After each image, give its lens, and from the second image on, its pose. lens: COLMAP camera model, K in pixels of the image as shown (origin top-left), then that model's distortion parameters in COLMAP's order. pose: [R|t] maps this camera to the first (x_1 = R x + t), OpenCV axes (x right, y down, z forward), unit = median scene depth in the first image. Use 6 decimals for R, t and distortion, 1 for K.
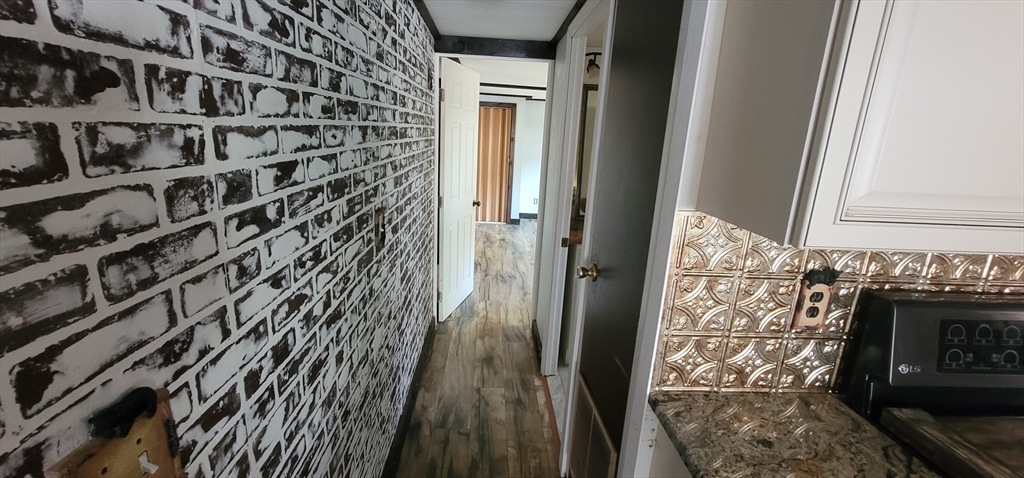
lens RADIAL K [[418.0, 0, 512.4], [0, 418.0, 240.6], [0, 0, 1]] dist [-0.008566, 0.003421]
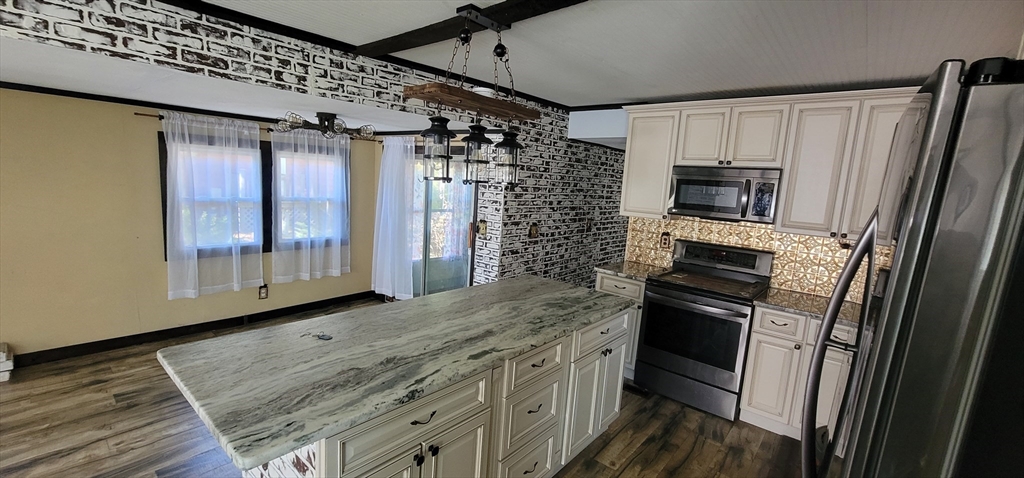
lens RADIAL K [[418.0, 0, 512.4], [0, 418.0, 240.6], [0, 0, 1]] dist [-0.008566, 0.003421]
pose [[0.729566, 0.096085, -0.677128, 2.320225], [-0.201499, 0.976333, -0.078561, 0.737186], [0.653554, 0.193756, 0.731660, -2.787381]]
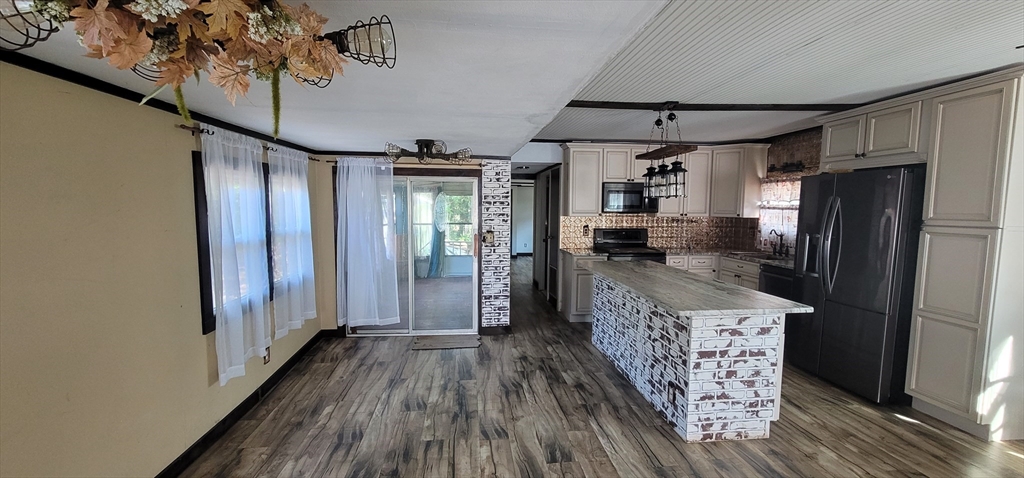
lens RADIAL K [[418.0, 0, 512.4], [0, 418.0, 240.6], [0, 0, 1]] dist [-0.008566, 0.003421]
pose [[0.997581, -0.046776, 0.051419, -0.640316], [0.054637, 0.984945, -0.164008, 1.204668], [-0.042973, 0.166421, 0.985118, -4.822269]]
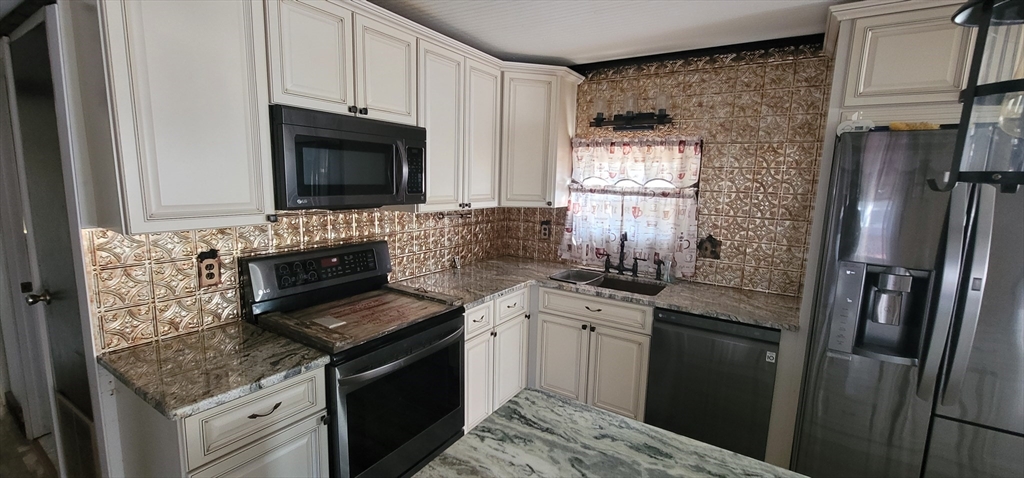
lens RADIAL K [[418.0, 0, 512.4], [0, 418.0, 240.6], [0, 0, 1]] dist [-0.008566, 0.003421]
pose [[0.585653, -0.151198, 0.796335, 0.087329], [0.200996, 0.978853, 0.038032, 0.215886], [-0.785246, 0.137787, 0.603658, -1.093601]]
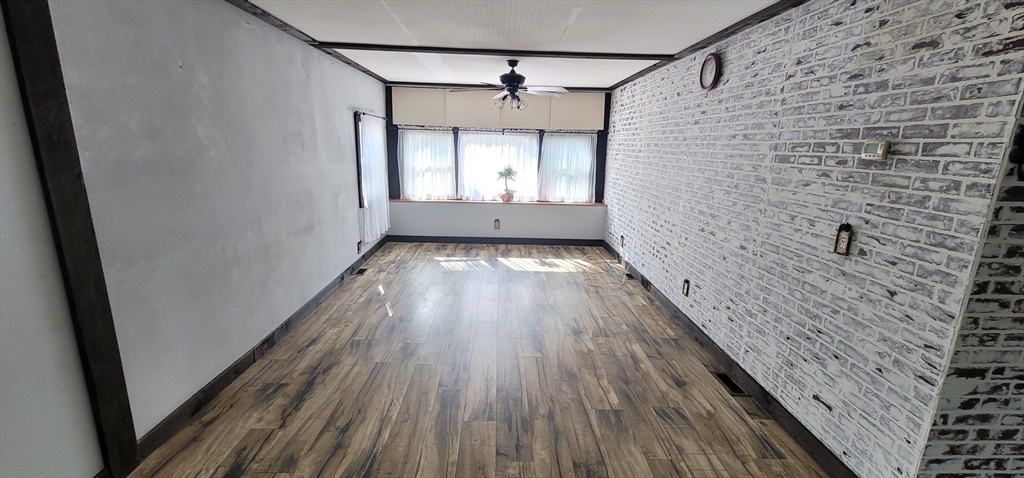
lens RADIAL K [[418.0, 0, 512.4], [0, 418.0, 240.6], [0, 0, 1]] dist [-0.008566, 0.003421]
pose [[-0.996634, -0.081825, 0.005068, 1.203943], [-0.069942, 0.880898, 0.468110, -0.480585], [-0.042767, 0.466180, -0.883656, 2.049600]]
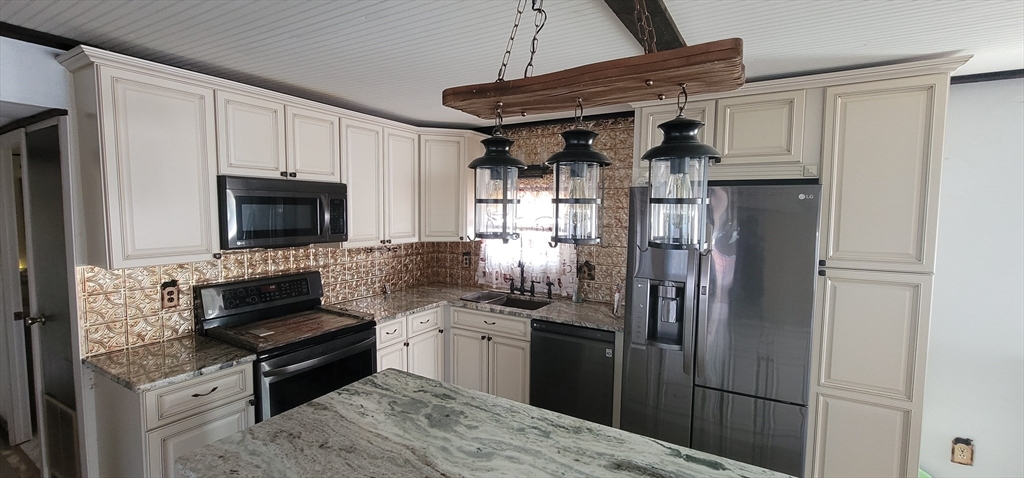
lens RADIAL K [[418.0, 0, 512.4], [0, 418.0, 240.6], [0, 0, 1]] dist [-0.008566, 0.003421]
pose [[0.551831, -0.104690, 0.827359, -0.126074], [0.222098, 0.974709, -0.024800, 0.332544], [-0.803838, 0.197441, 0.561126, -1.943348]]
